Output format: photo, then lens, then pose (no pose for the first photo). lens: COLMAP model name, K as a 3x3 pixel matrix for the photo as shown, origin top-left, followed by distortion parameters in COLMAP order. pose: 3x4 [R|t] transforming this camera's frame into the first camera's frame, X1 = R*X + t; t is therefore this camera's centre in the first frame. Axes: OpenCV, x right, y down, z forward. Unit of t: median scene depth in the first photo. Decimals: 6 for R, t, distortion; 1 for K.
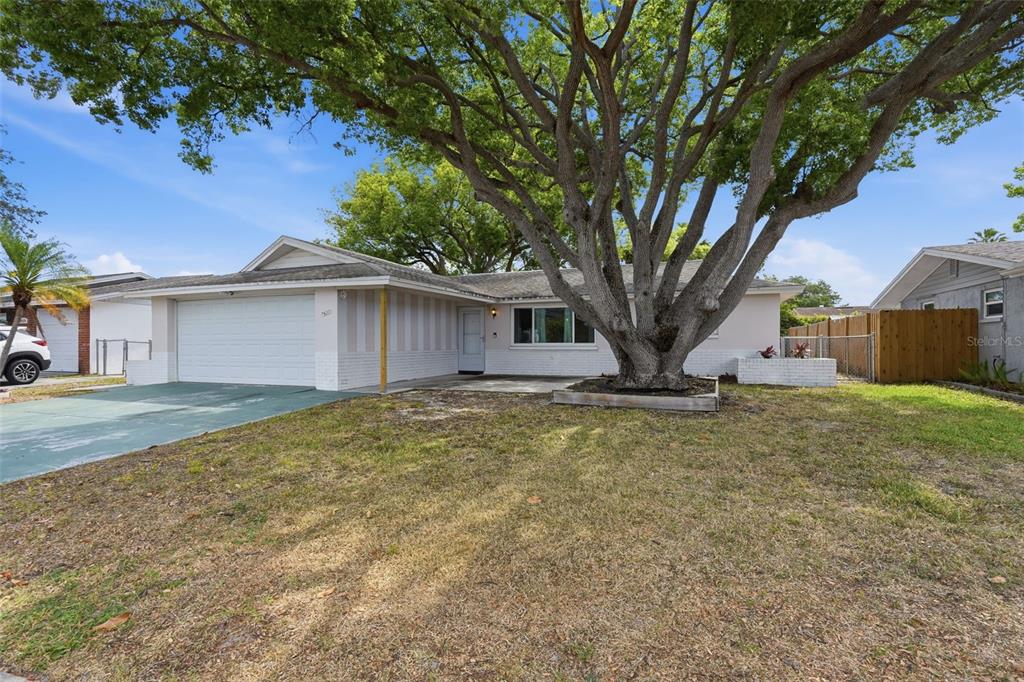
lens RADIAL K [[491.6, 0, 512.0], [0, 491.6, 341.0], [0, 0, 1]] dist [-0.000331, -0.000243]
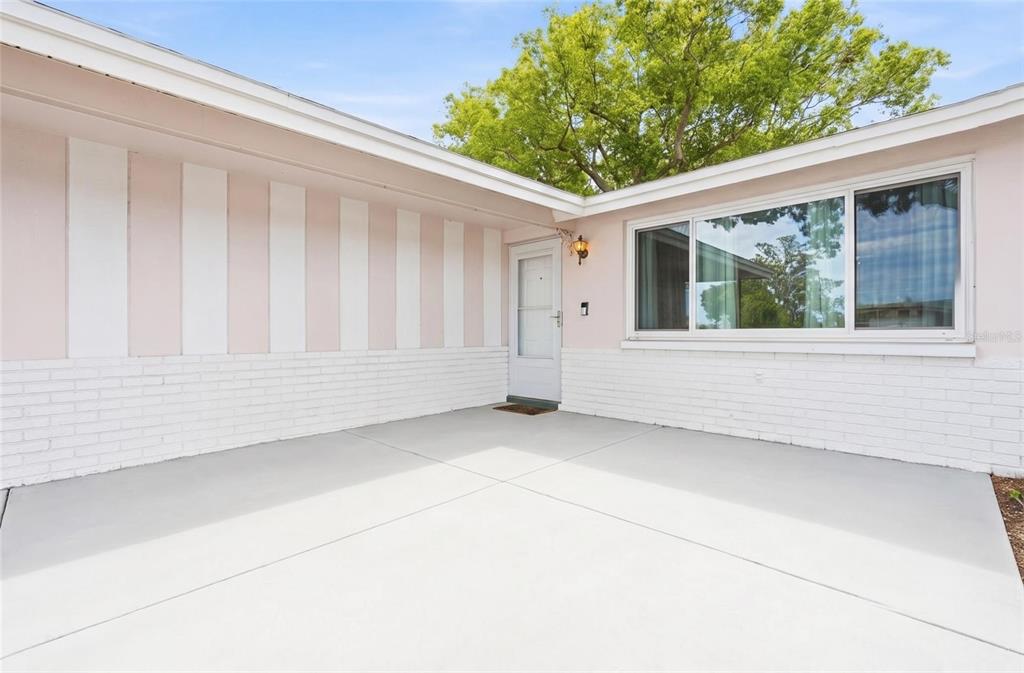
lens RADIAL K [[453.3, 0, 512.0], [0, 453.3, 336.5], [0, 0, 1]] dist [-0.000604, -0.000061]
pose [[0.919550, 0.008019, -0.392891, 0.053315], [-0.004387, 0.999939, 0.010141, 0.006035], [0.392948, -0.007602, 0.919529, 0.711152]]
